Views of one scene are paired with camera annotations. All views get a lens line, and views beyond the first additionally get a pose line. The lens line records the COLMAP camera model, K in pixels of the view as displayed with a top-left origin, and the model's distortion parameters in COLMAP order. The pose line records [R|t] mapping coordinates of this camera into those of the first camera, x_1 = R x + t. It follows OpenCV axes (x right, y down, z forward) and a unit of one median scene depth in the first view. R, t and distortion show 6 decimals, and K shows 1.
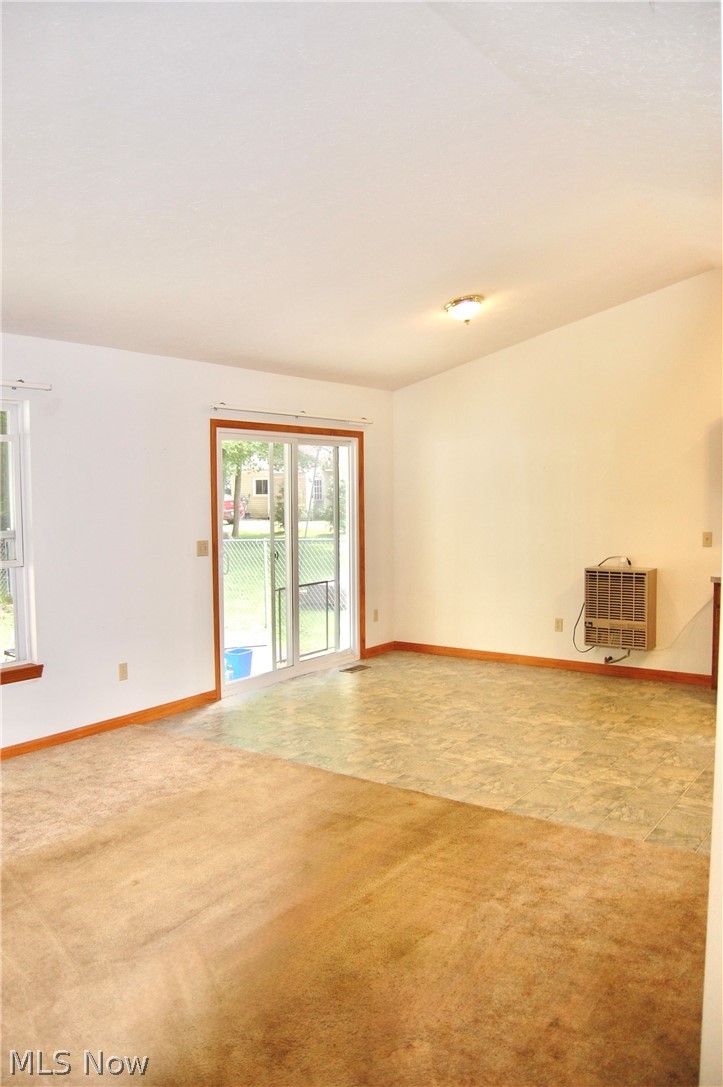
lens RADIAL K [[851.8, 0, 361.5], [0, 851.8, 543.5], [0, 0, 1]] dist [-0.056410, 0.006622]
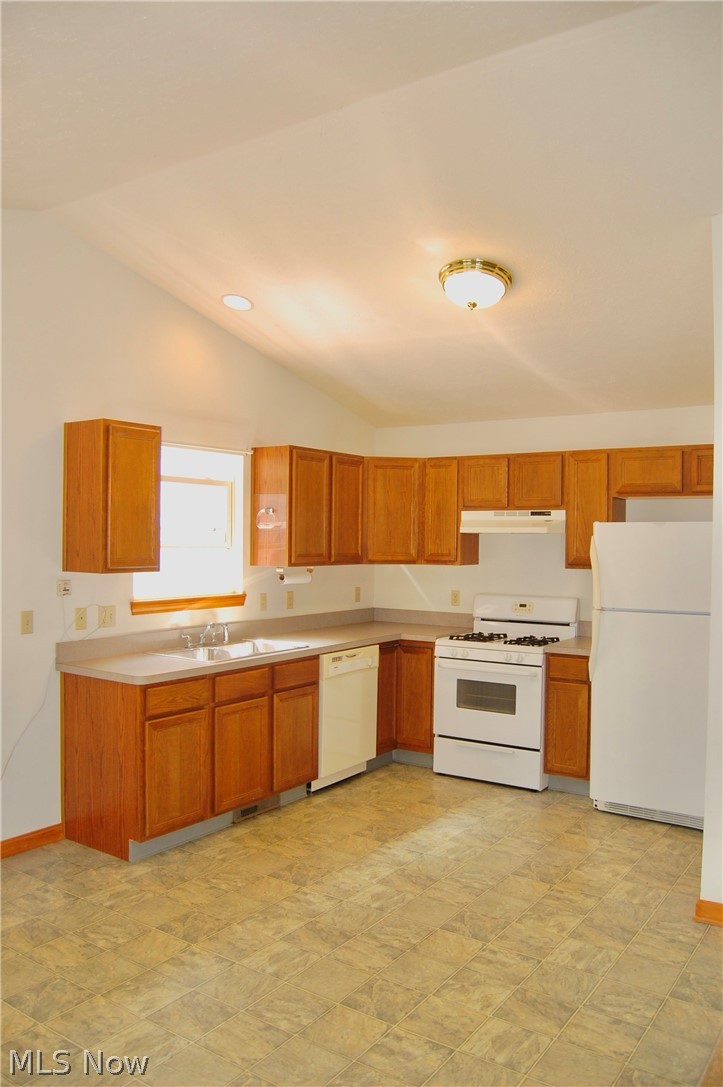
lens RADIAL K [[851.8, 0, 361.5], [0, 851.8, 543.5], [0, 0, 1]] dist [-0.056410, 0.006622]
pose [[-0.008007, -0.002534, 0.999965, -0.317520], [0.059759, 0.998208, 0.003009, -0.071059], [-0.998181, 0.059781, -0.007842, 1.001976]]
